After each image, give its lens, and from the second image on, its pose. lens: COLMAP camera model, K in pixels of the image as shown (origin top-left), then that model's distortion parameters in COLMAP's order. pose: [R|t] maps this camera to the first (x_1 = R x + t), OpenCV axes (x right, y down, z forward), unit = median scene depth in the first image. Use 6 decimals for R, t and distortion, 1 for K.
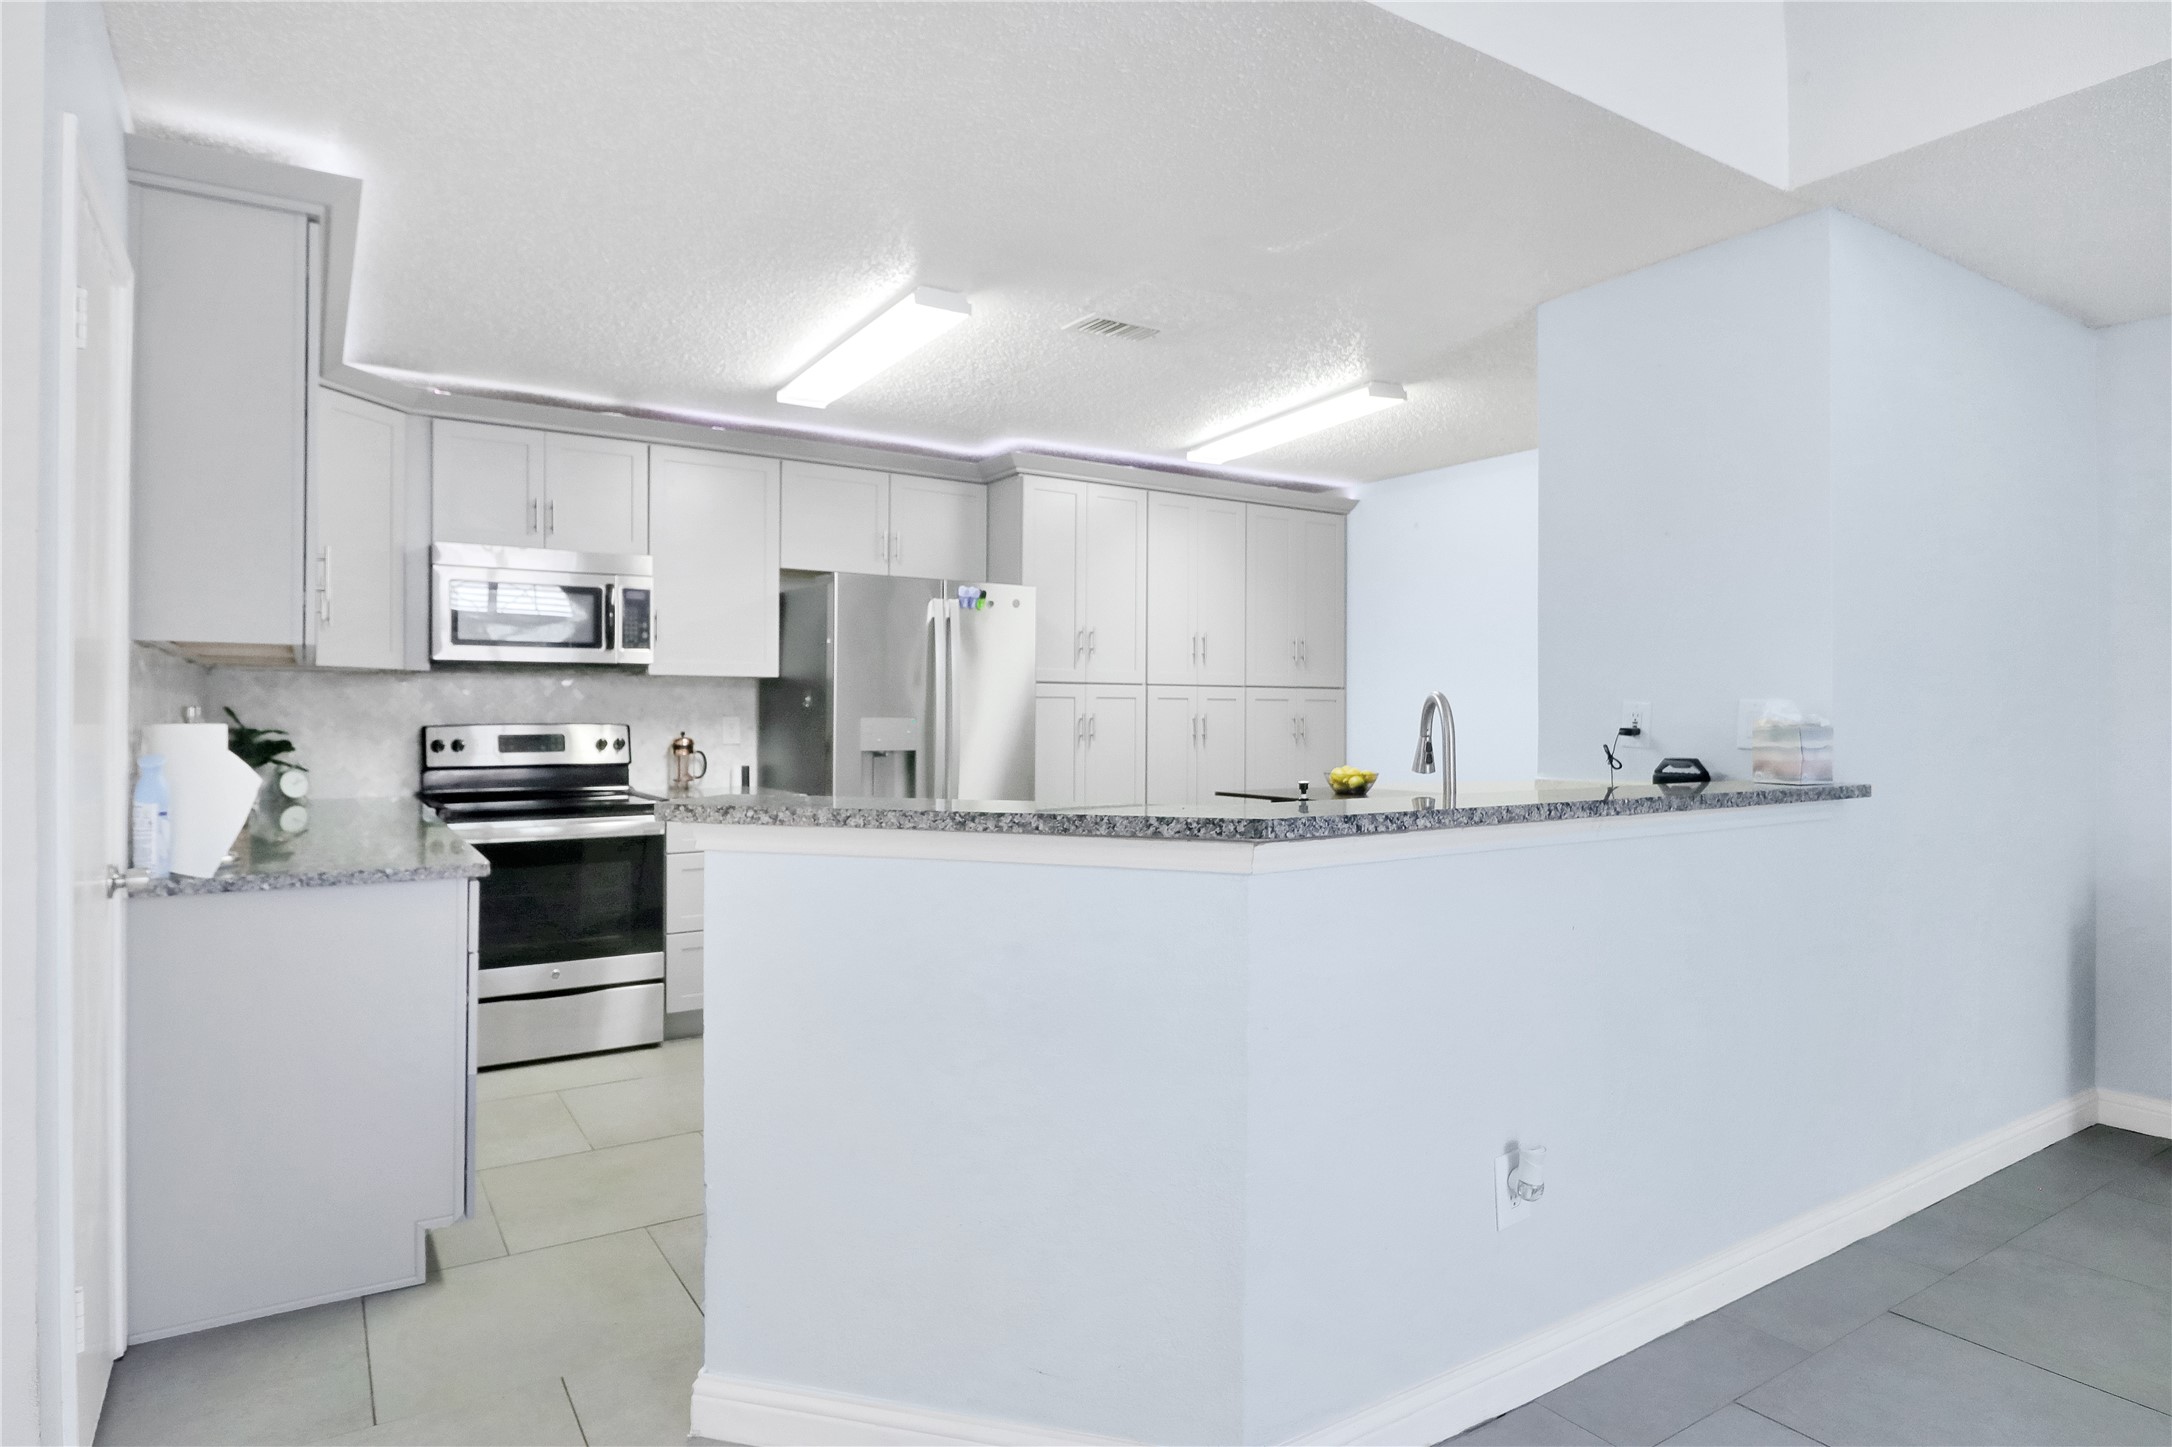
lens RADIAL K [[1204.9, 0, 1063.1], [0, 1204.9, 708.6], [0, 0, 1]] dist [0.005418, -0.019652]
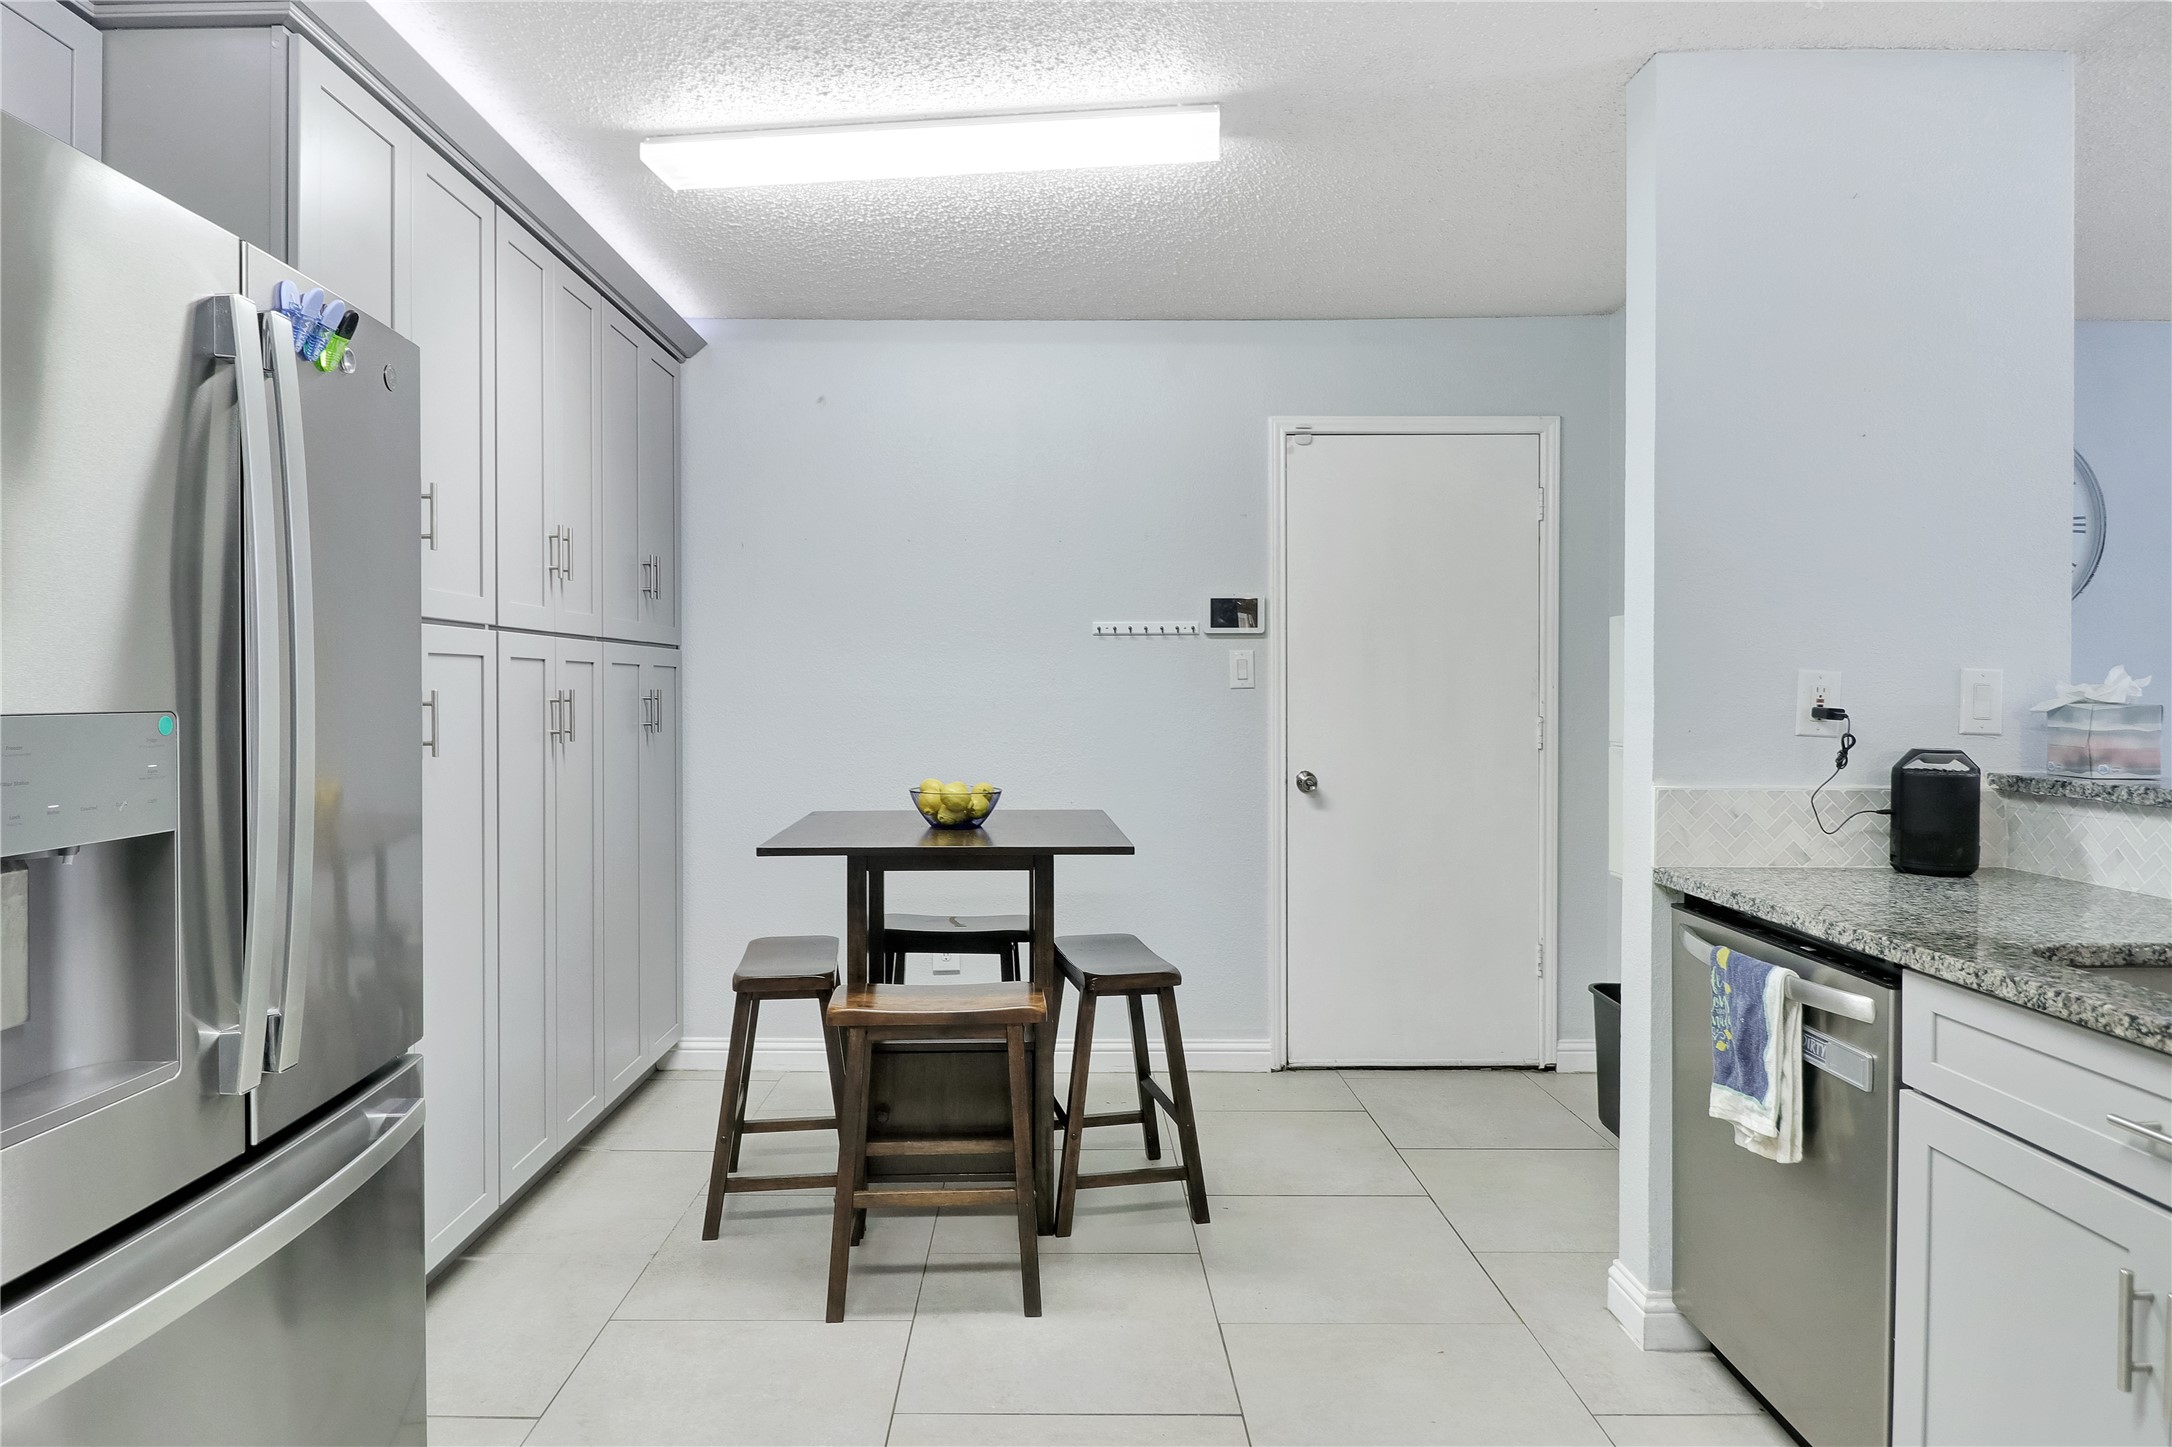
lens RADIAL K [[1204.9, 0, 1063.1], [0, 1204.9, 708.6], [0, 0, 1]] dist [0.005418, -0.019652]
pose [[0.537593, -0.018990, 0.842990, -0.236581], [-0.000585, 0.999738, 0.022894, 0.000376], [-0.843204, -0.012801, 0.537441, 0.666508]]
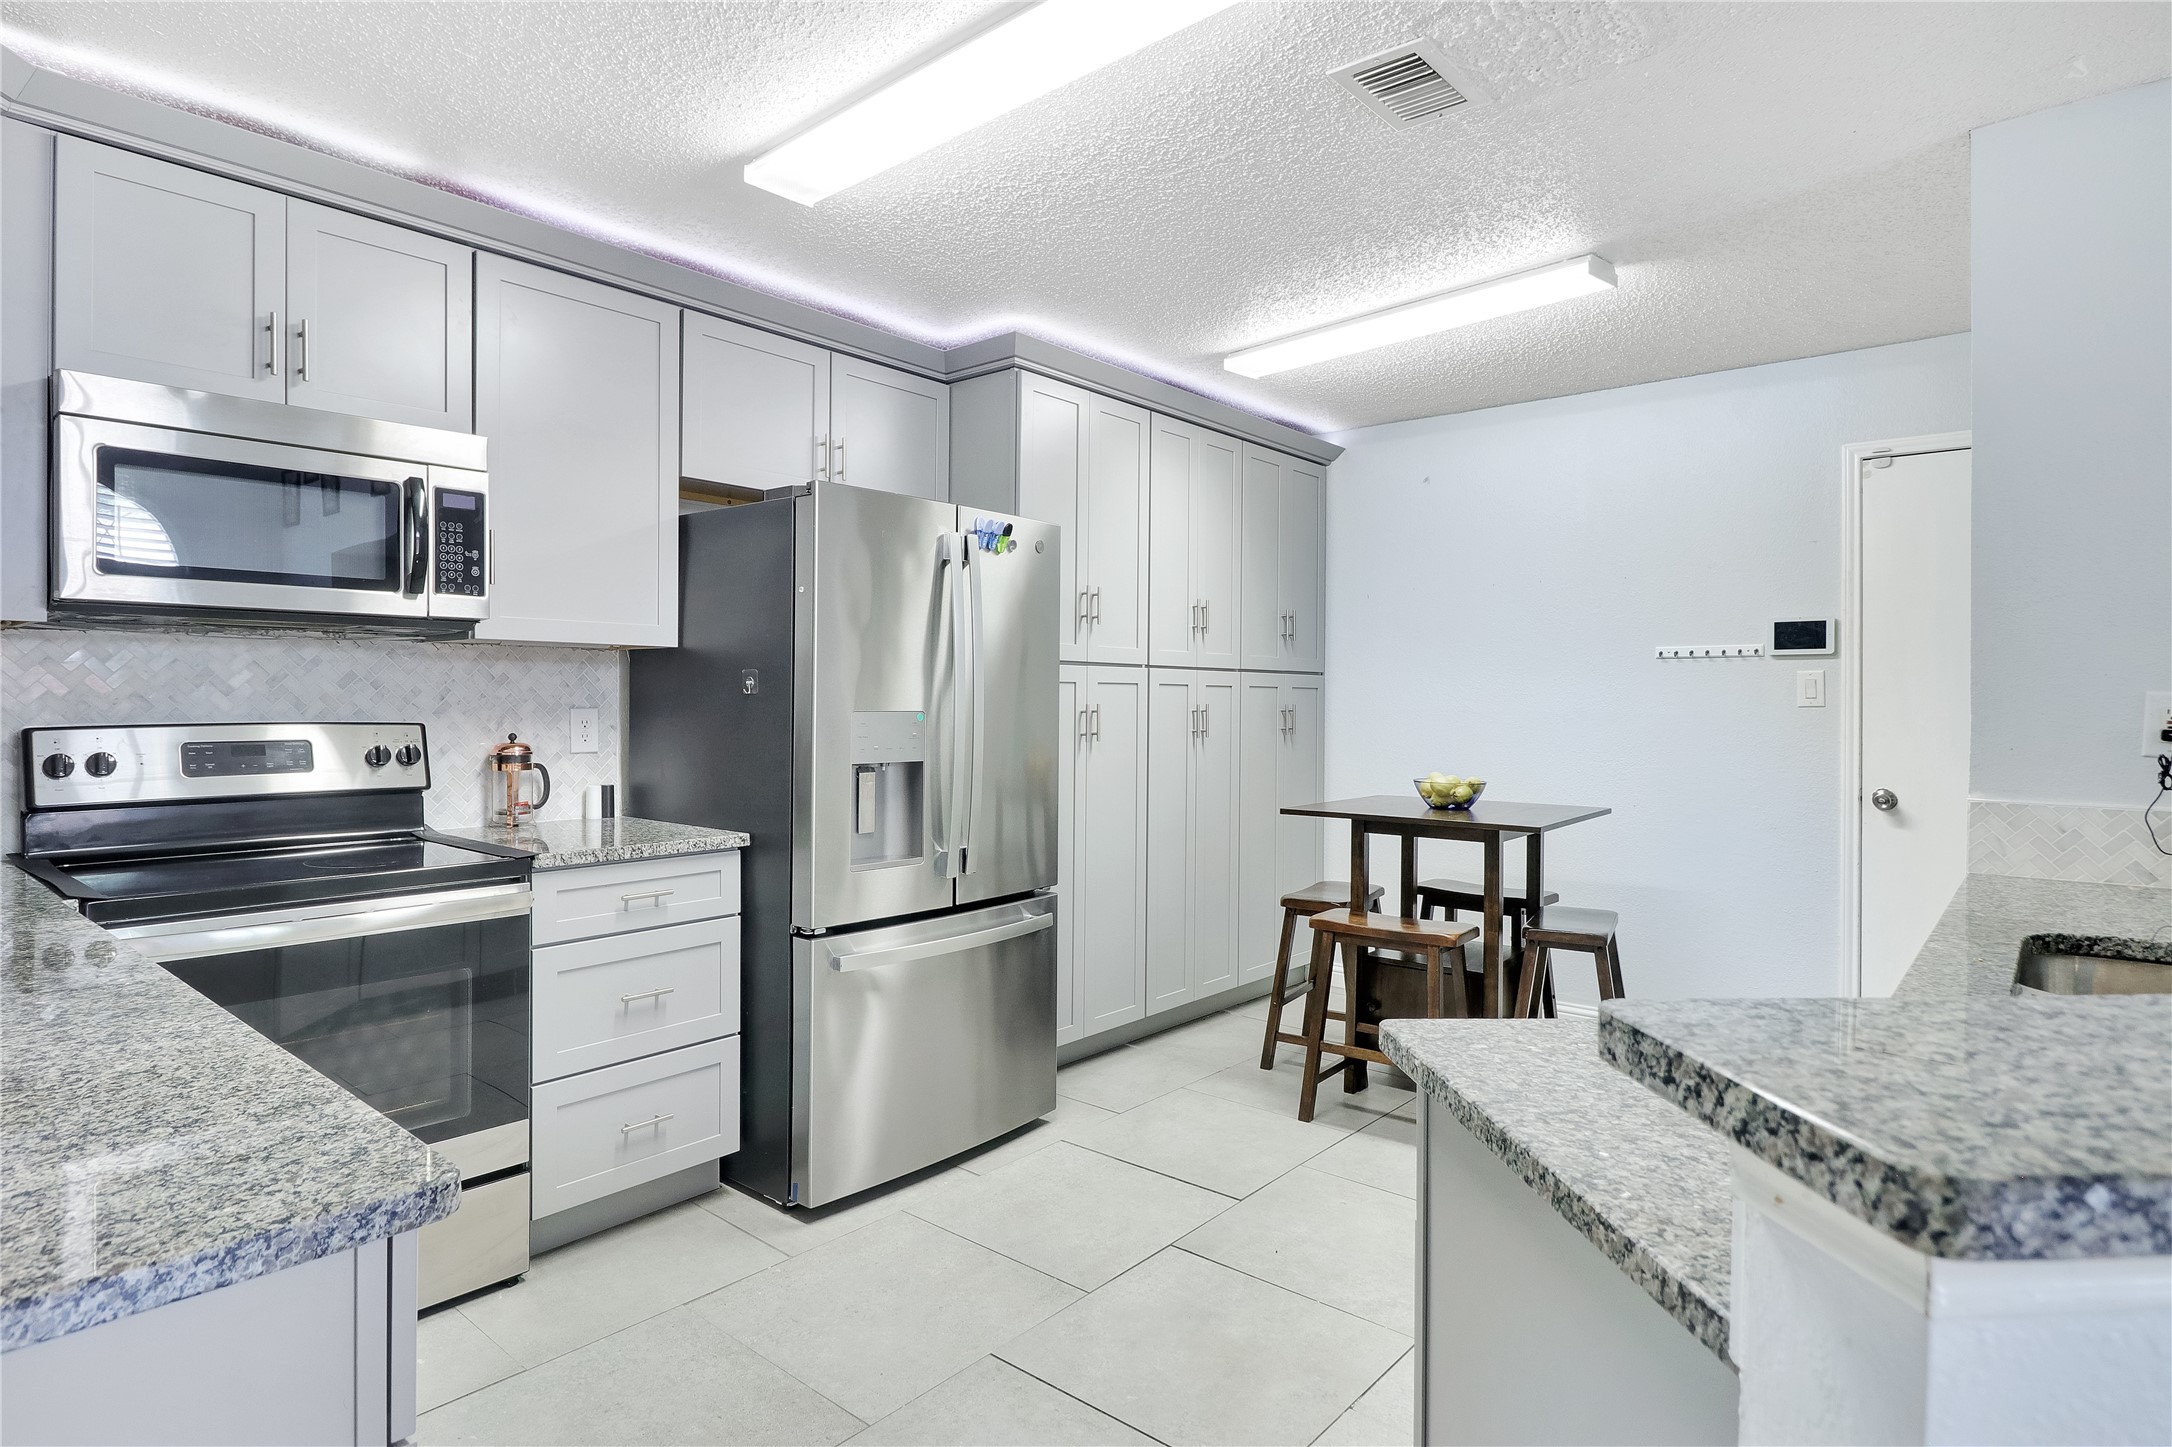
lens RADIAL K [[1173.8, 0, 1073.0], [0, 1173.8, 707.3], [0, 0, 1]] dist [0.004227, -0.015404]
pose [[0.957927, -0.000194, 0.287013, -0.222014], [-0.002534, 0.999955, 0.009133, -0.000738], [-0.287002, -0.009476, 0.957883, 0.353969]]
